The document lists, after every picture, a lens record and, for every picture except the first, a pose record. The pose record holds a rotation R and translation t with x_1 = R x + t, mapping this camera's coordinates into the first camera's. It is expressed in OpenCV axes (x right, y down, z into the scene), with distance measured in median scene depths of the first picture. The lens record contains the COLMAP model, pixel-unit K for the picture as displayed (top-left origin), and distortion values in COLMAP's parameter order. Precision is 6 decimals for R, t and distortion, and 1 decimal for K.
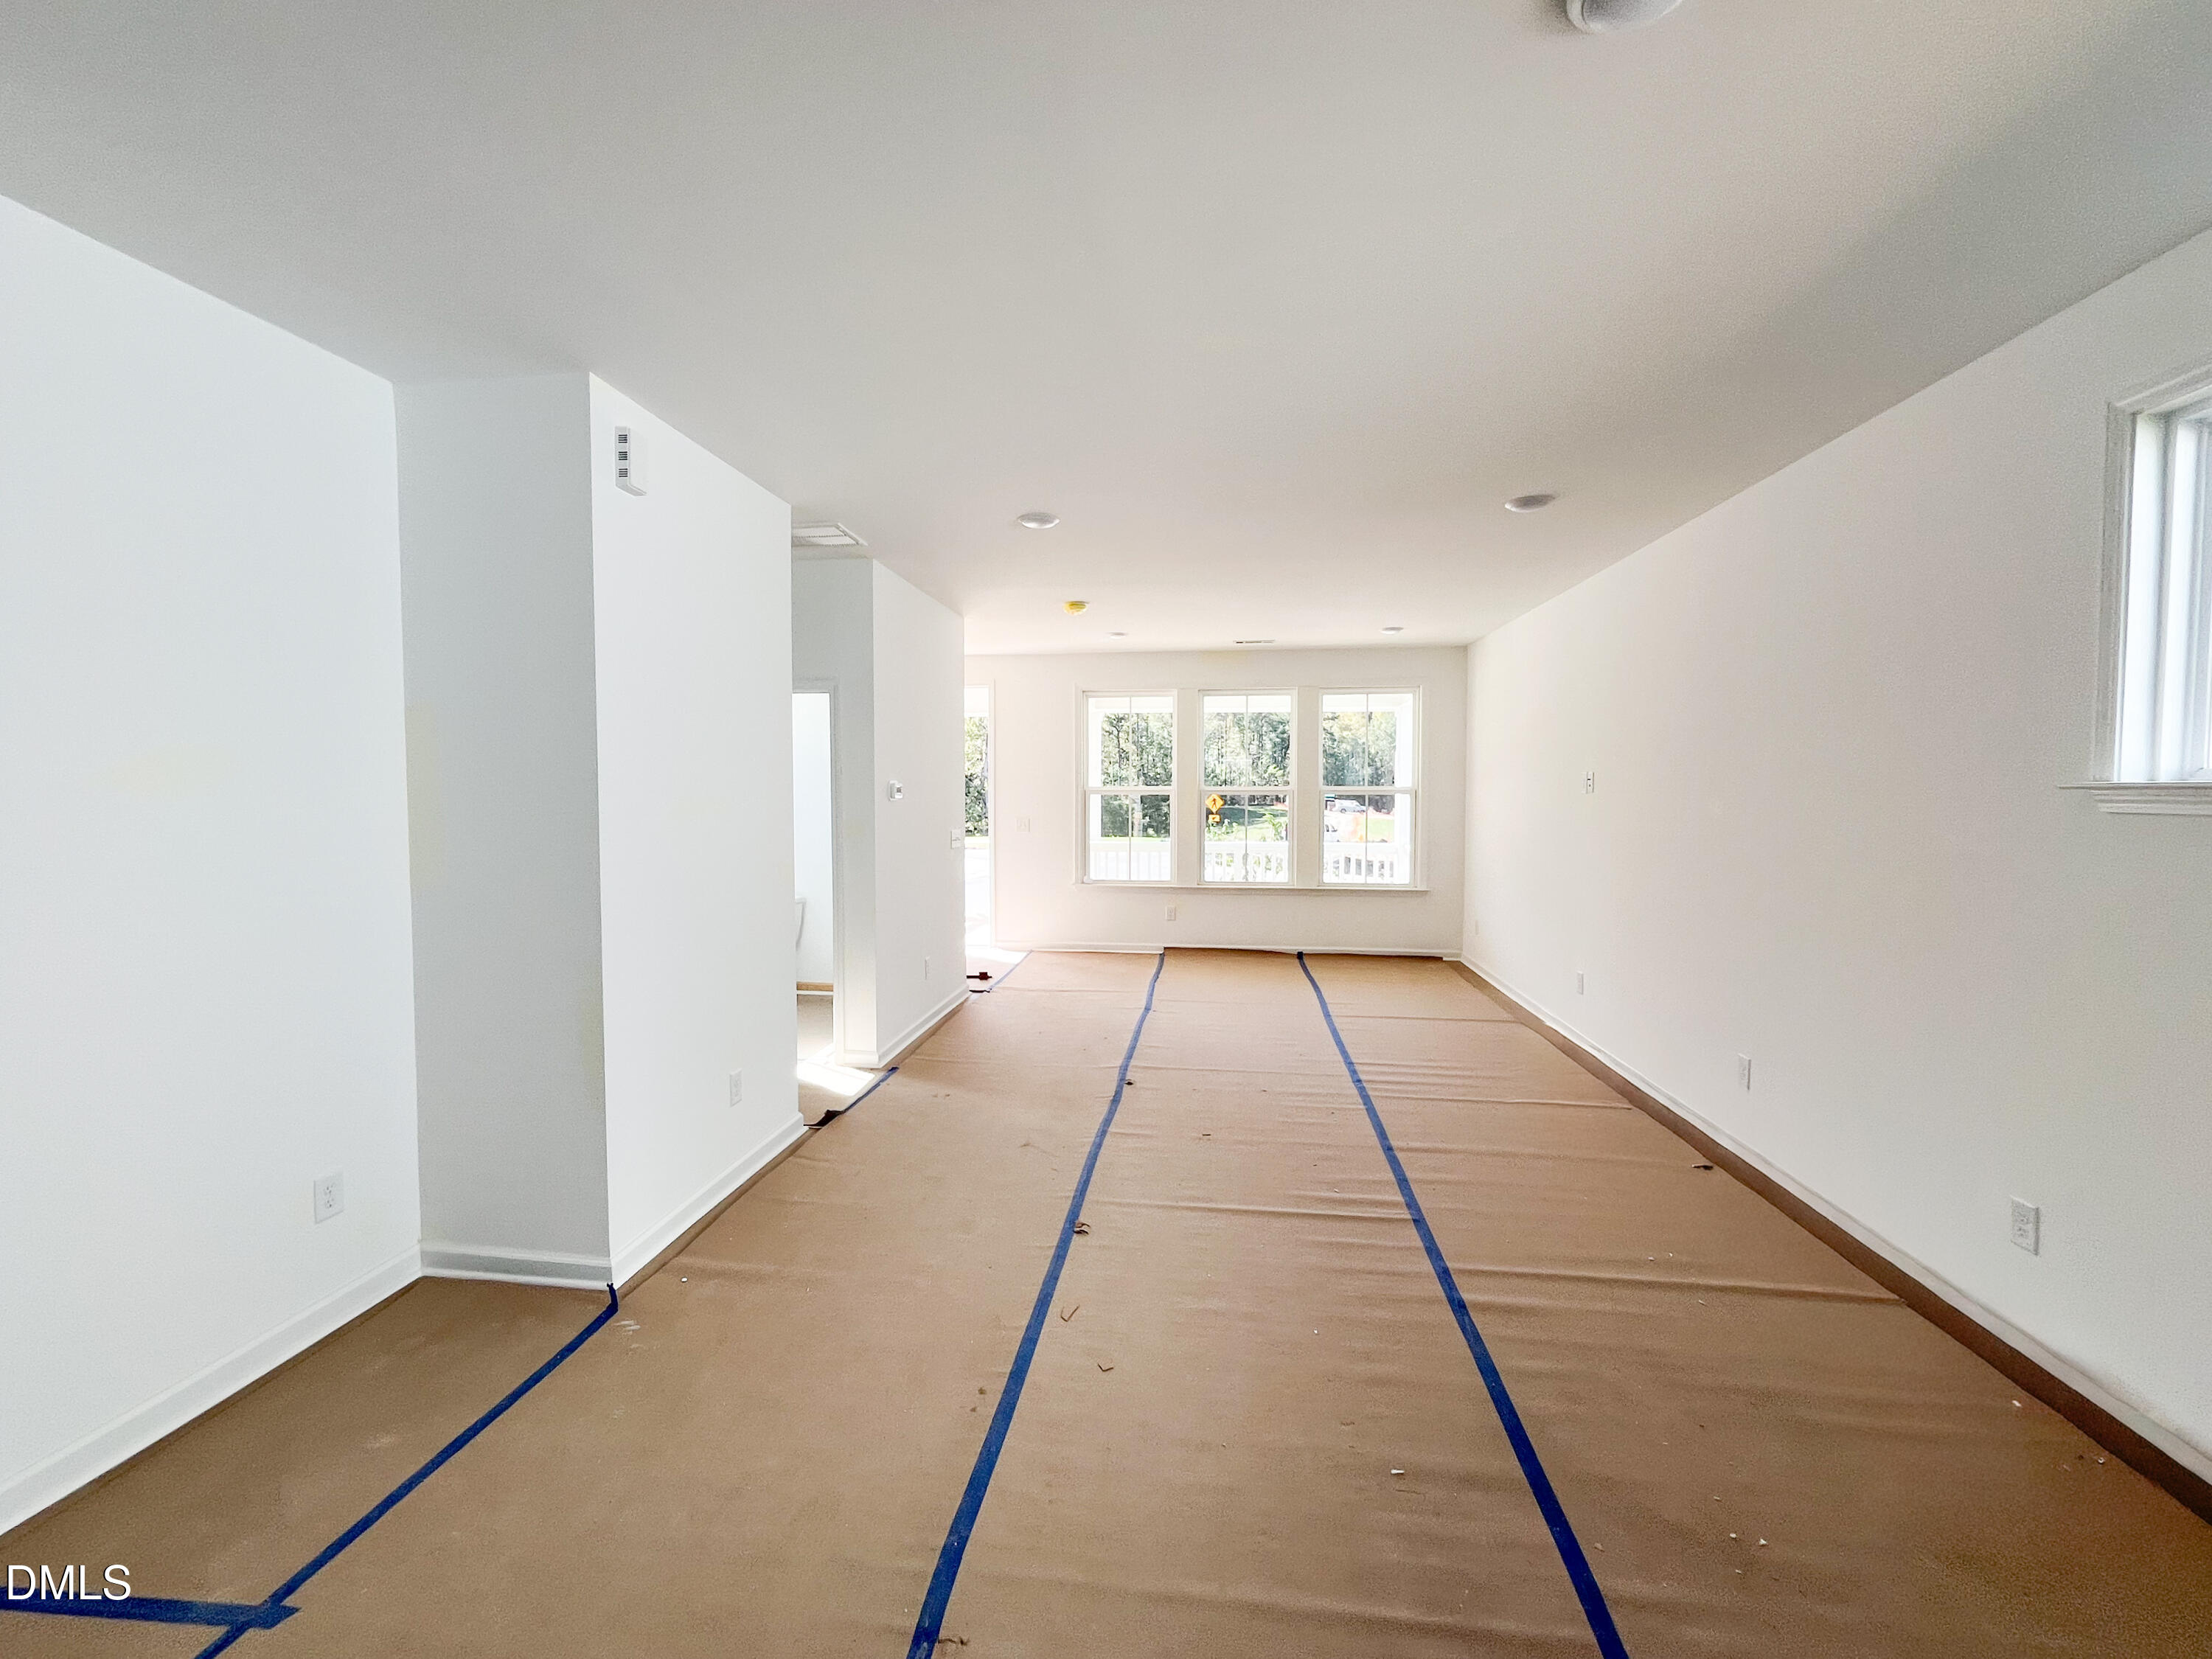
lens RADIAL K [[908.7, 0, 1101.0], [0, 908.7, 822.4], [0, 0, 1]] dist [-0.000425, -0.000962]
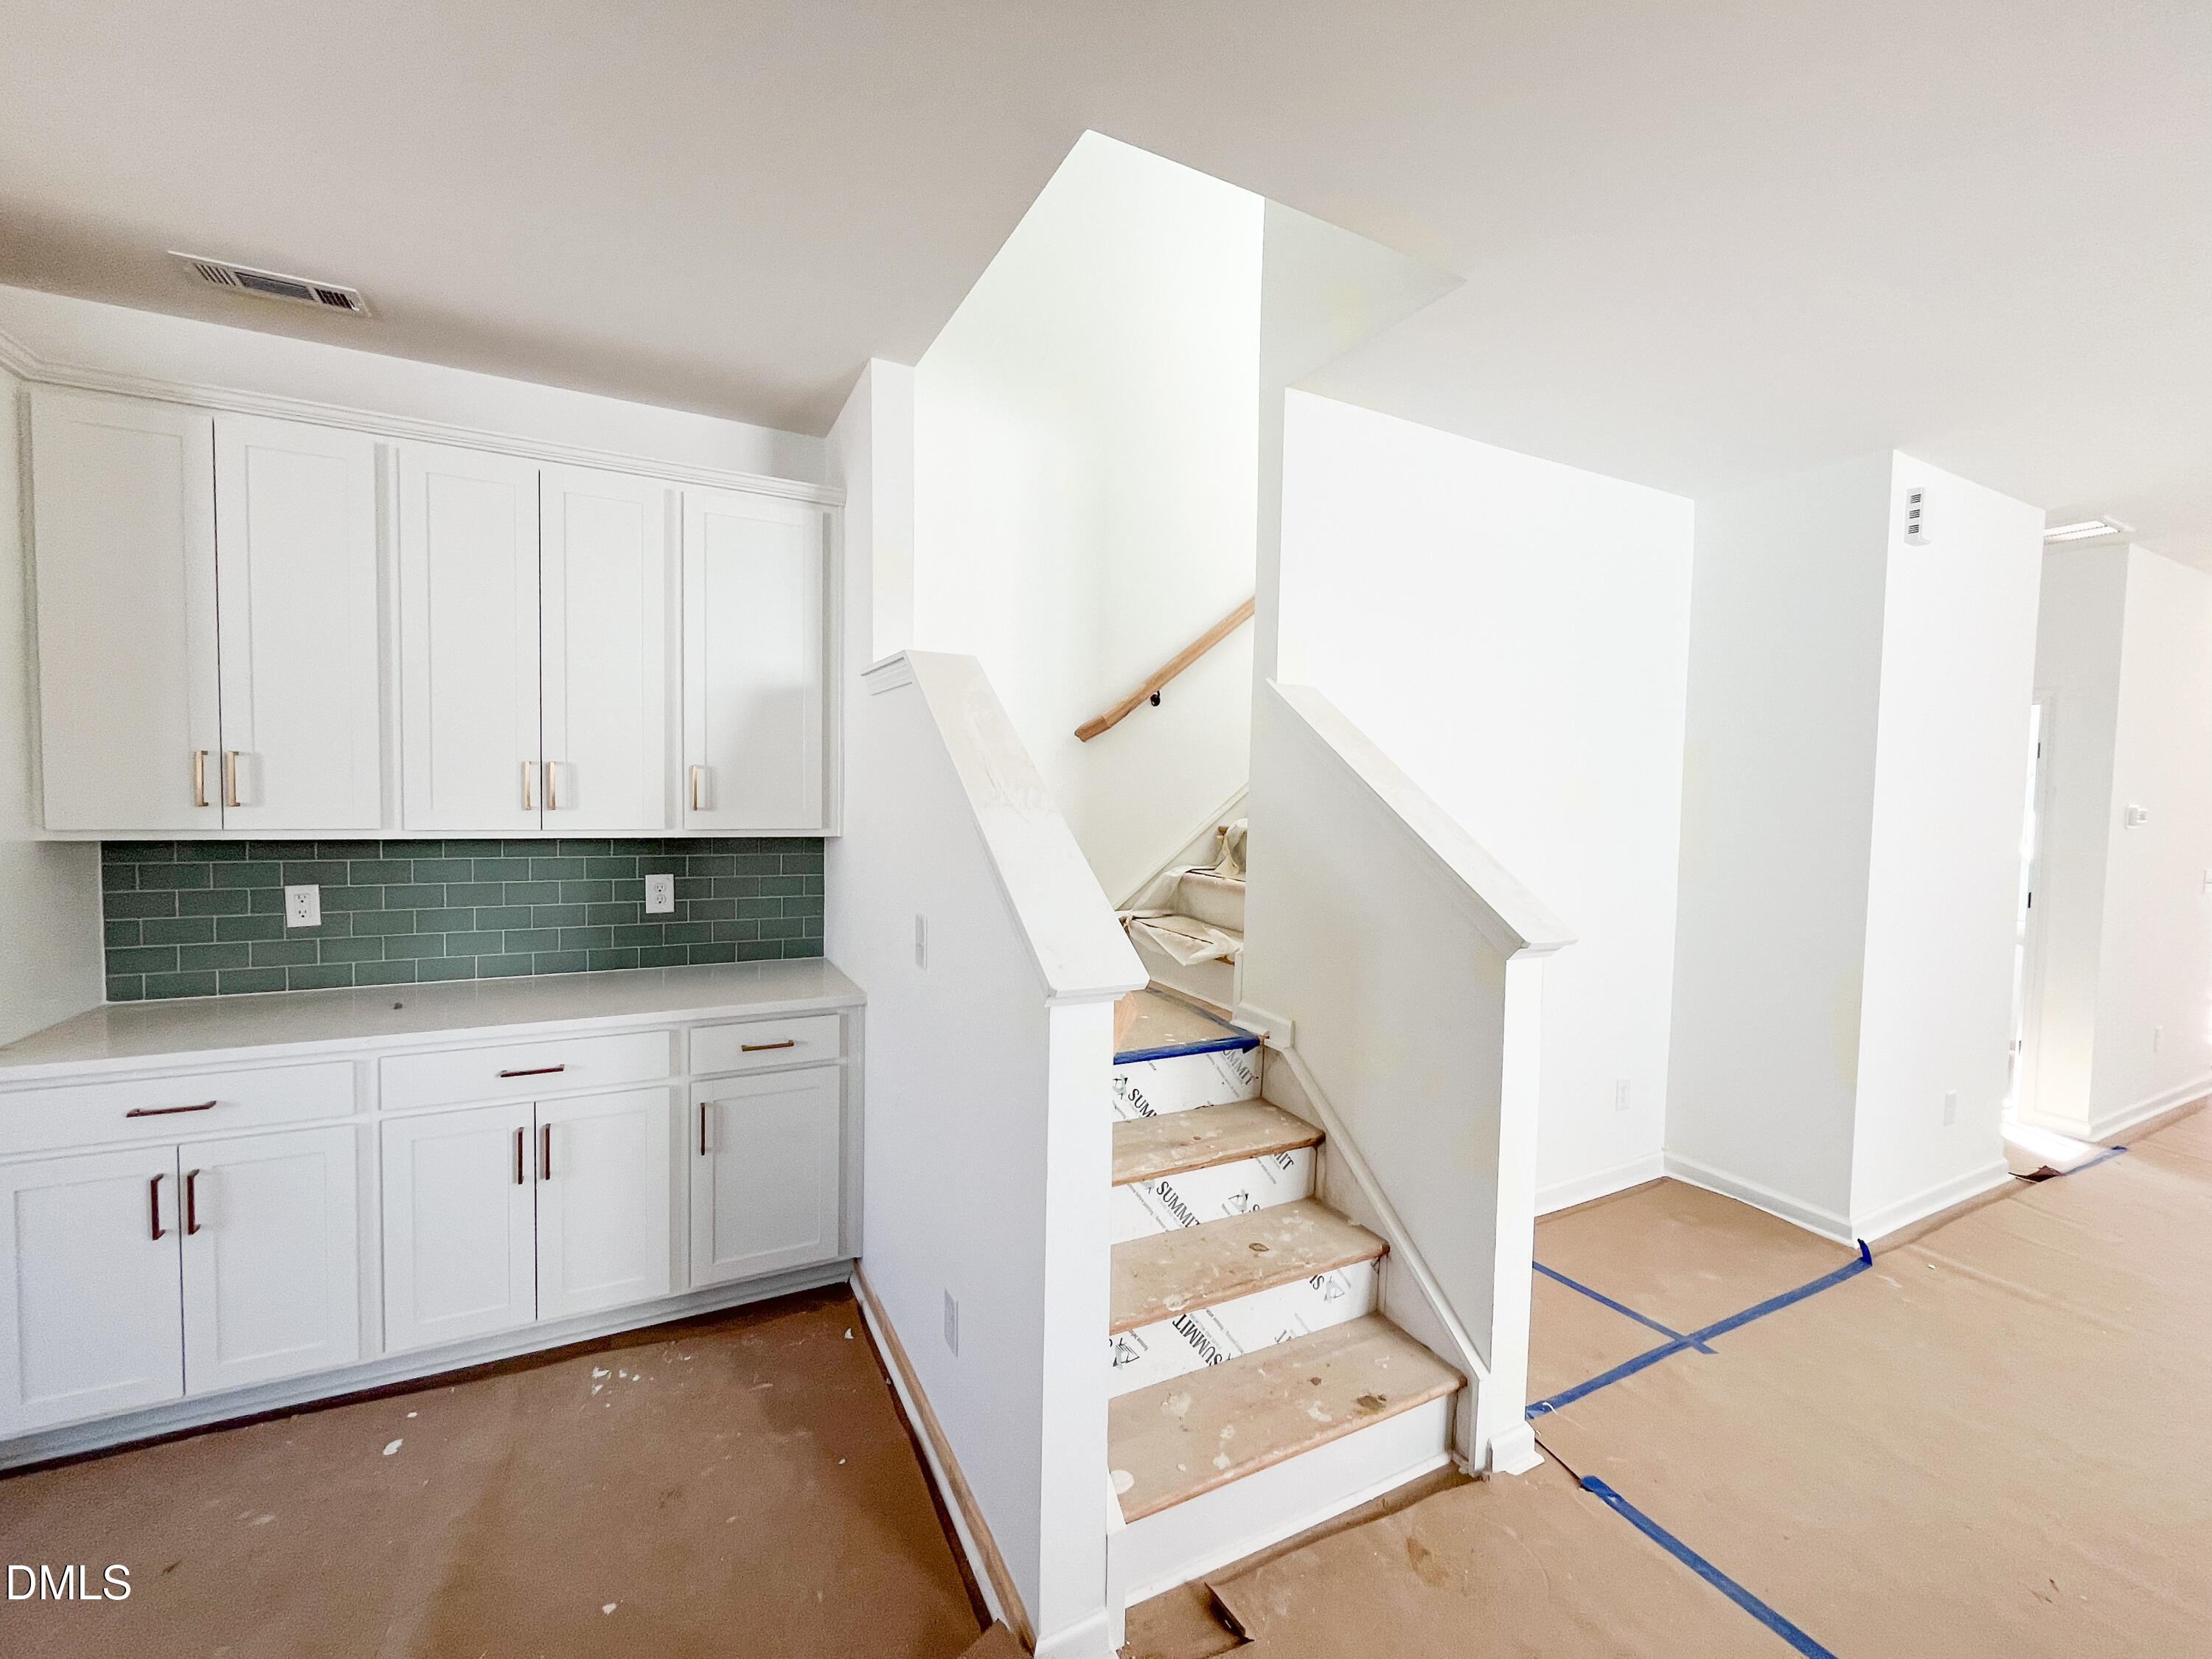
lens RADIAL K [[908.7, 0, 1107.1], [0, 908.7, 827.9], [0, 0, 1]] dist [-0.000425, -0.000962]
pose [[0.574589, 0.050434, -0.816887, -0.115537], [-0.051370, 0.998354, 0.025505, 0.002785], [0.816829, 0.027309, 0.576234, -0.307377]]
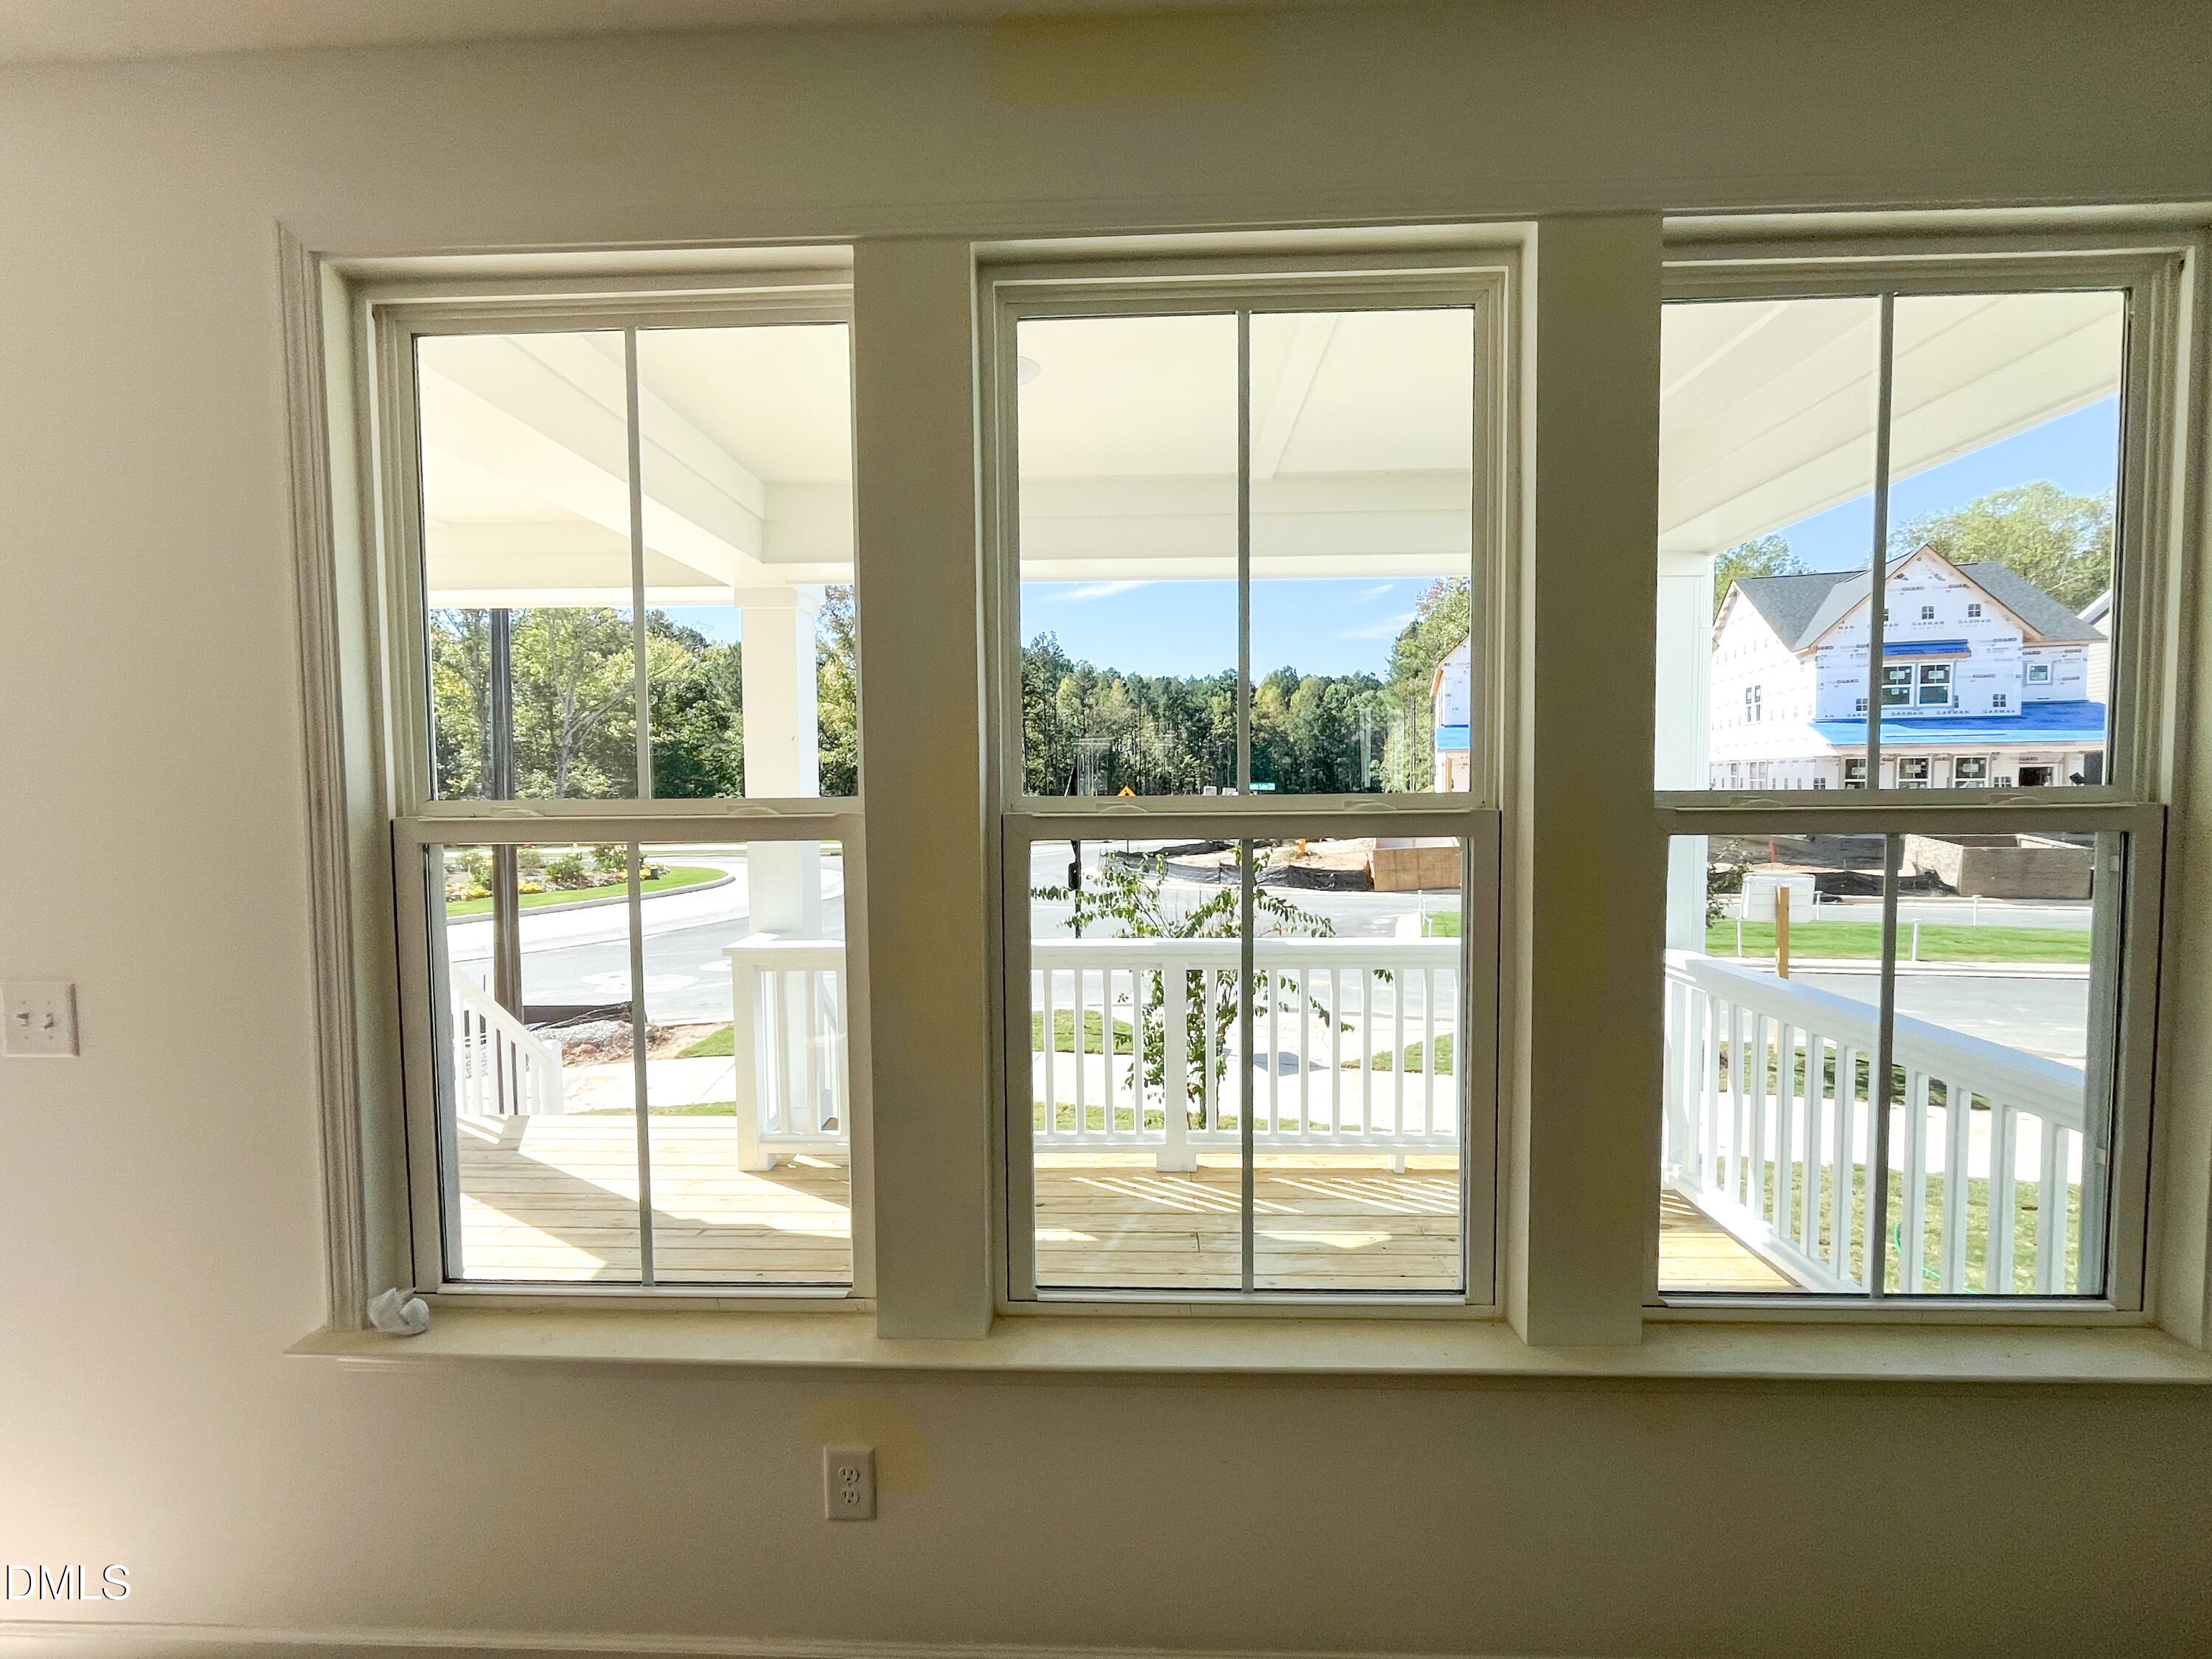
lens RADIAL K [[908.7, 0, 1103.0], [0, 908.7, 824.9], [0, 0, 1]] dist [-0.000425, -0.000962]
pose [[0.995421, -0.011799, 0.094856, 0.136580], [0.010652, 0.999864, 0.012587, -0.044585], [-0.094992, -0.011518, 0.995411, 0.989122]]
